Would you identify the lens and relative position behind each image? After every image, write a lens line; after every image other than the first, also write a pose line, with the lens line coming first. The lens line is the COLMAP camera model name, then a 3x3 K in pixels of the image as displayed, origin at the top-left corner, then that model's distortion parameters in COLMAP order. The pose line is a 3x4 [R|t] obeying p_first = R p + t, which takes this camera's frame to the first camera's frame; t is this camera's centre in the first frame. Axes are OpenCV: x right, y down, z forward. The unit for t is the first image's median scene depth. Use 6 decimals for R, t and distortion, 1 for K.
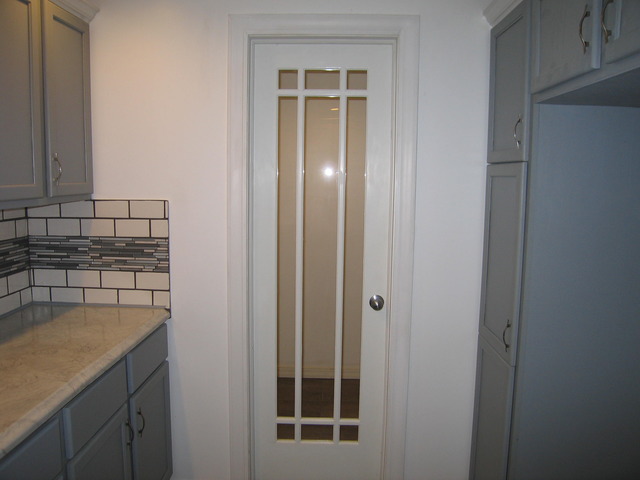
lens RADIAL K [[527.1, 0, 317.9], [0, 527.1, 237.2], [0, 0, 1]] dist [-0.095694, 0.030682]
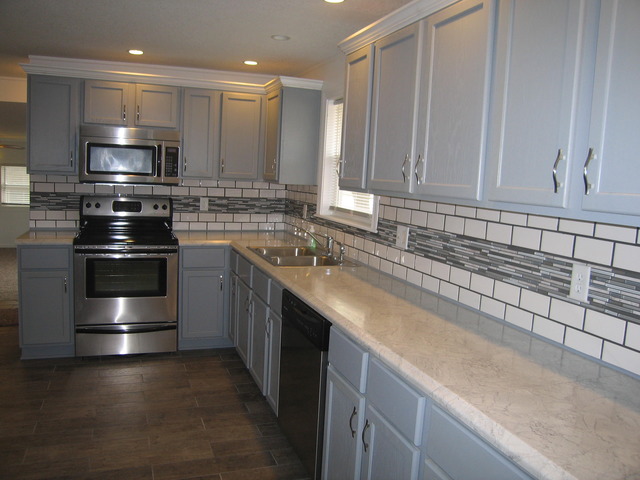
lens RADIAL K [[527.1, 0, 319.5], [0, 527.1, 240.0], [0, 0, 1]] dist [-0.095694, 0.030682]
pose [[-0.925606, -0.008973, -0.378382, 0.069285], [-0.096573, 0.972228, 0.213183, -0.111682], [0.365961, 0.233865, -0.900766, 1.093696]]
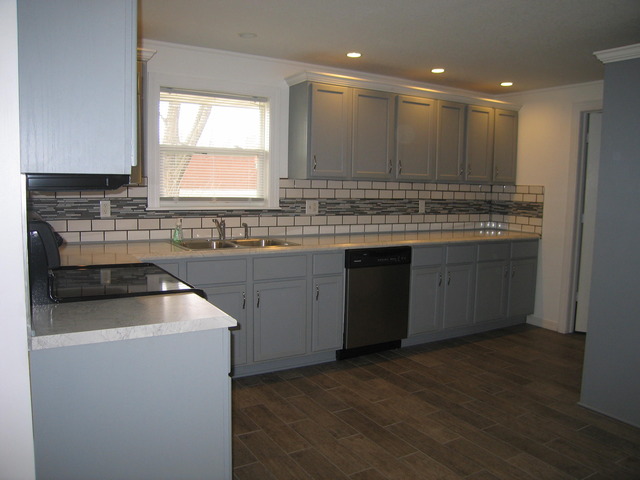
lens RADIAL K [[527.1, 0, 317.1], [0, 527.1, 238.2], [0, 0, 1]] dist [-0.095694, 0.030682]
pose [[0.545612, 0.089529, -0.833242, 1.049112], [-0.103814, 0.993839, 0.038806, 0.167158], [0.831583, 0.065330, 0.551546, -1.022508]]
